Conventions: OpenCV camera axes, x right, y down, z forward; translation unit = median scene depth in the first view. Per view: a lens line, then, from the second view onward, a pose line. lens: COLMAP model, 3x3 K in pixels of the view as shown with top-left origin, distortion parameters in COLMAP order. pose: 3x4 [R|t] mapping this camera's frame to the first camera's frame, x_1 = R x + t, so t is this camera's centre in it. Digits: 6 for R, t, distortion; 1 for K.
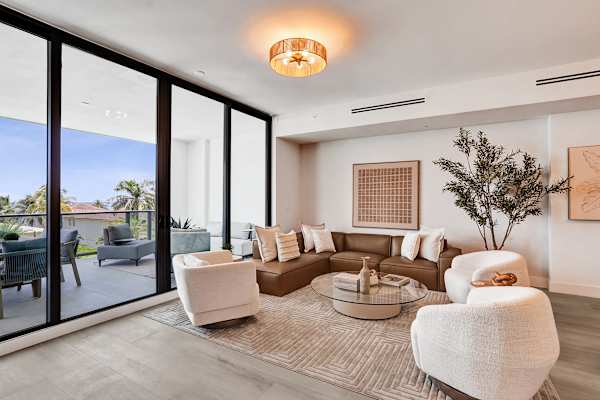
lens RADIAL K [[292.0, 0, 299.1], [0, 292.0, 199.3], [0, 0, 1]] dist [-0.025929, 0.006888]
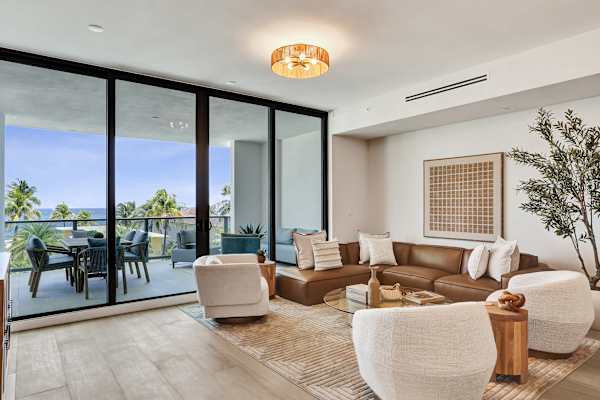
lens RADIAL K [[371.5, 0, 302.3], [0, 371.5, 202.4], [0, 0, 1]] dist [-0.003869, 0.001228]
pose [[0.928493, -0.006597, -0.371292, 0.345320], [0.005543, 0.999977, -0.003906, -0.000840], [0.371309, 0.001569, 0.928508, -0.126750]]
